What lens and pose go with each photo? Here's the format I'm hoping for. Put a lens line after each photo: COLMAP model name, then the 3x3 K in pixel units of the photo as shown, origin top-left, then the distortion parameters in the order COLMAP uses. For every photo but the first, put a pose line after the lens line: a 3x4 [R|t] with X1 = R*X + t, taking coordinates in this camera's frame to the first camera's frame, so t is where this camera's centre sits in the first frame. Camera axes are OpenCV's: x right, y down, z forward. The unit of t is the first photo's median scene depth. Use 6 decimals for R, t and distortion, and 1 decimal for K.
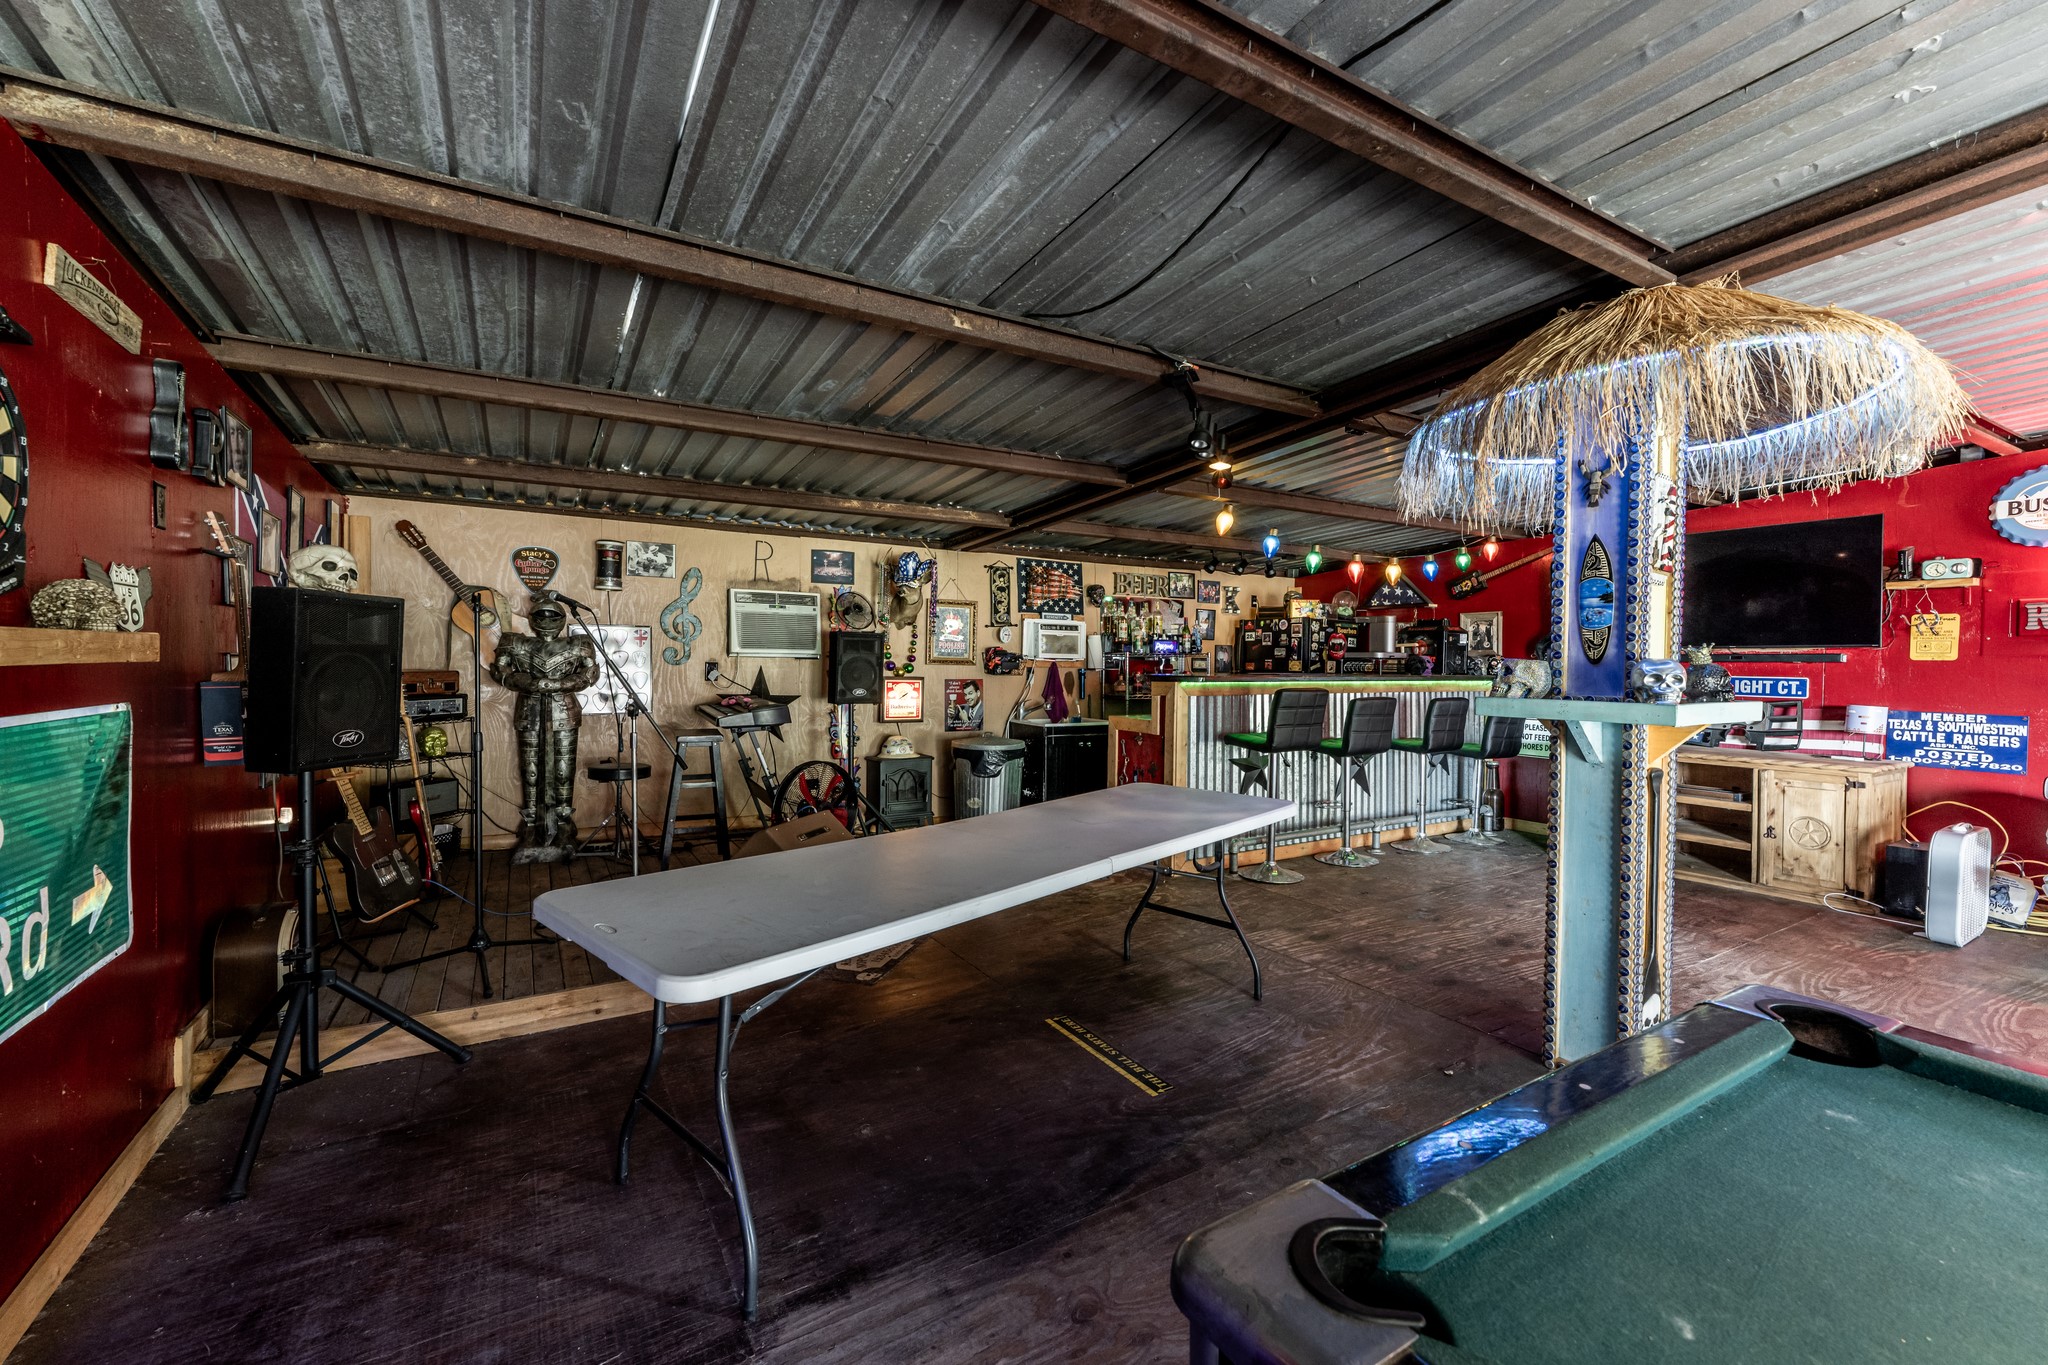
lens RADIAL K [[829.3, 0, 1021.5], [0, 829.3, 675.1], [0, 0, 1]] dist [-0.002543, 0.000112]
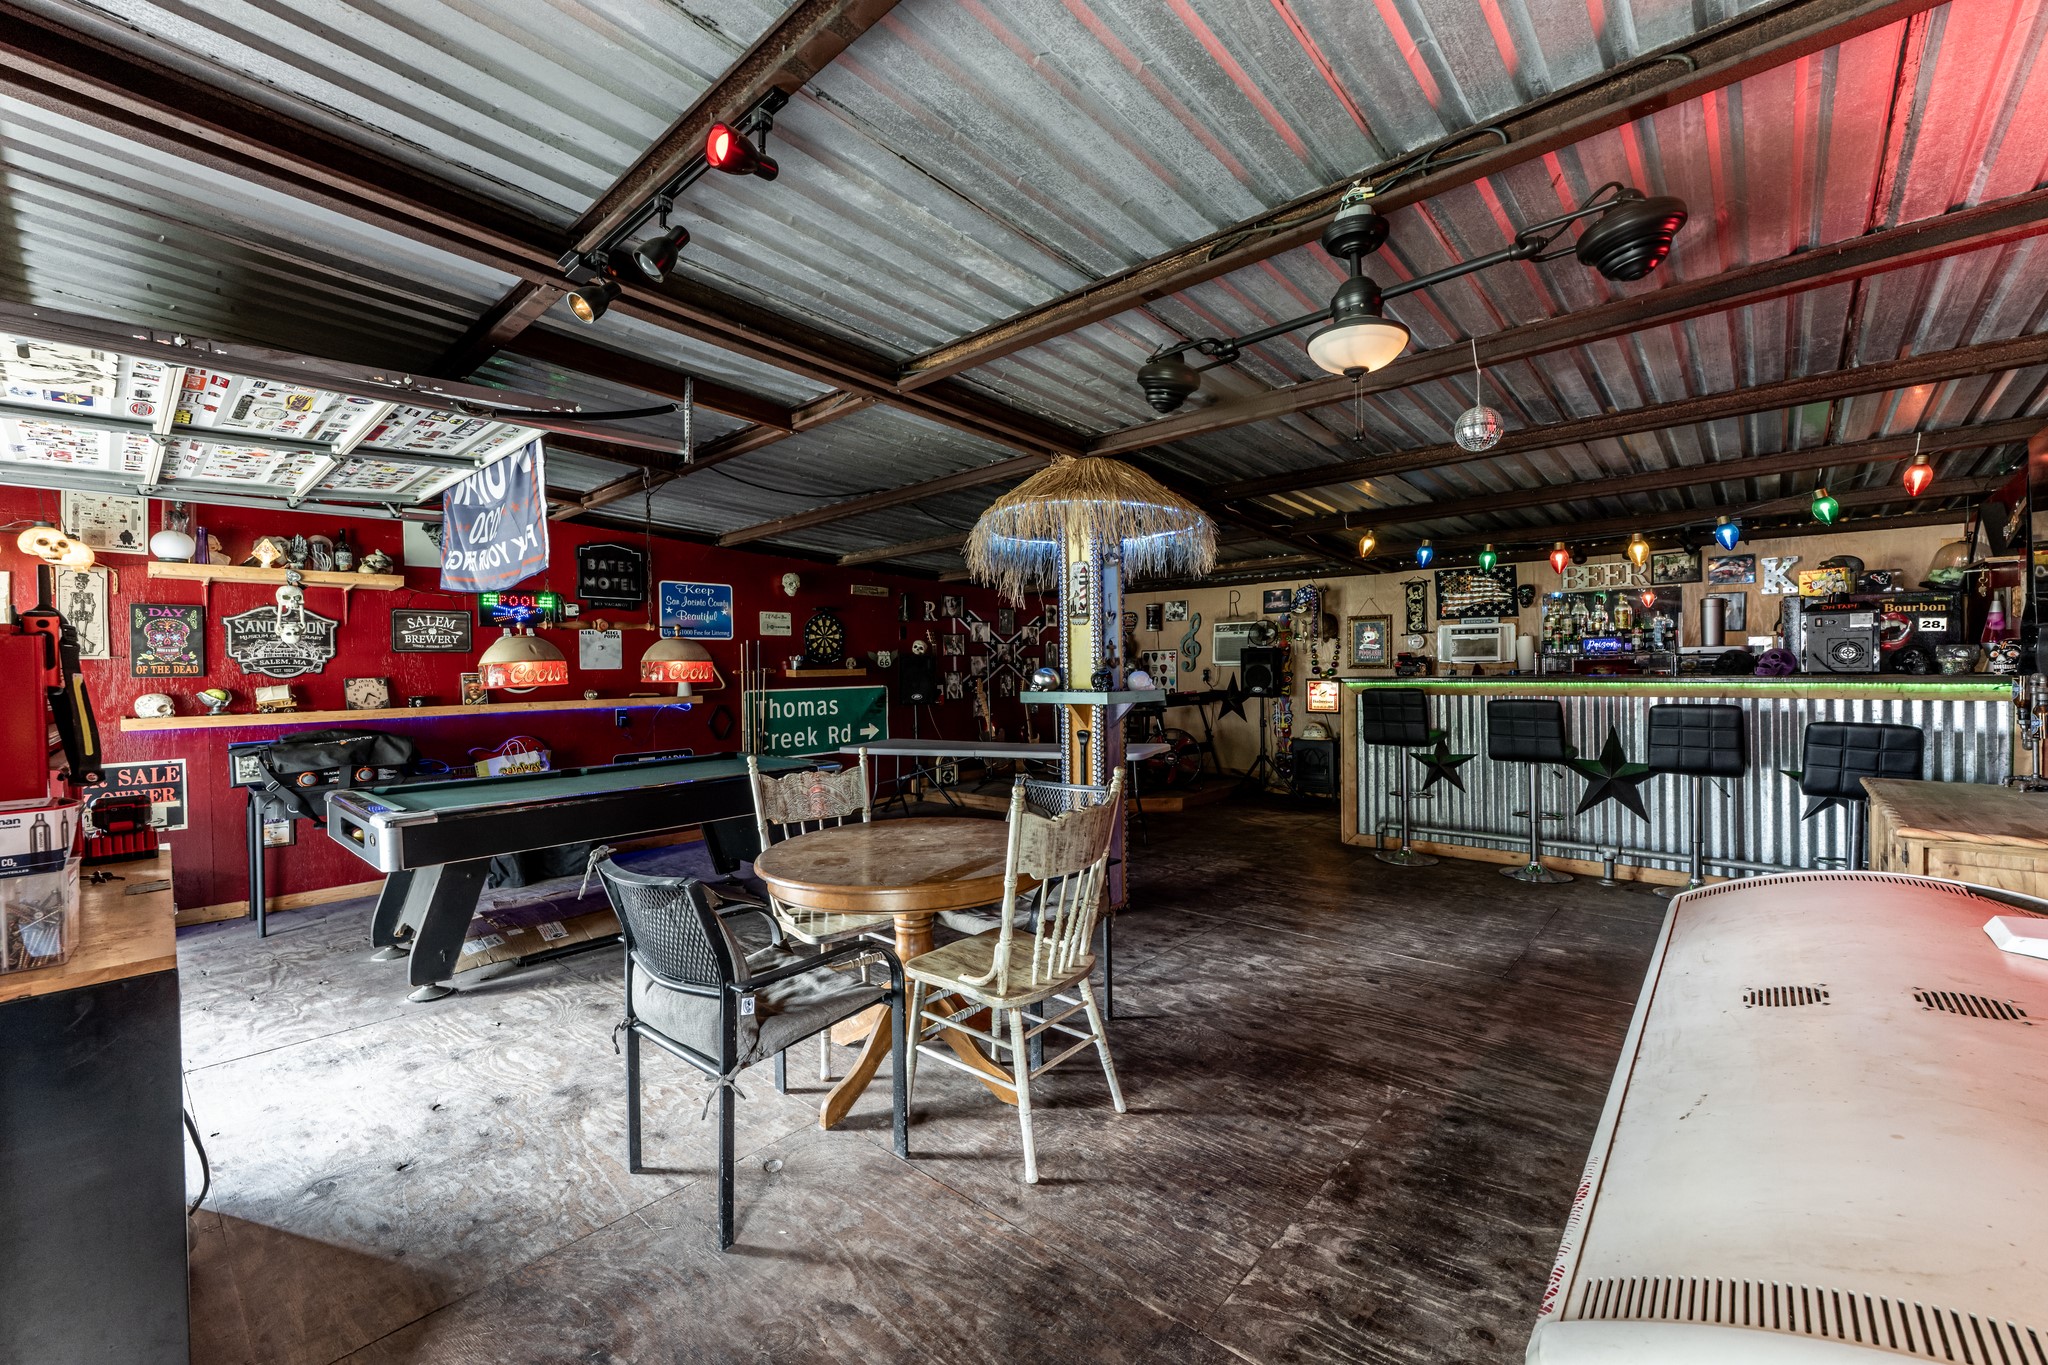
lens RADIAL K [[829.3, 0, 1016.3], [0, 829.3, 681.6], [0, 0, 1]] dist [-0.002543, 0.000112]
pose [[0.308843, 0.004162, -0.951104, 0.978796], [0.007318, 0.999950, 0.006752, -0.005594], [0.951085, -0.009045, 0.308797, 0.133229]]
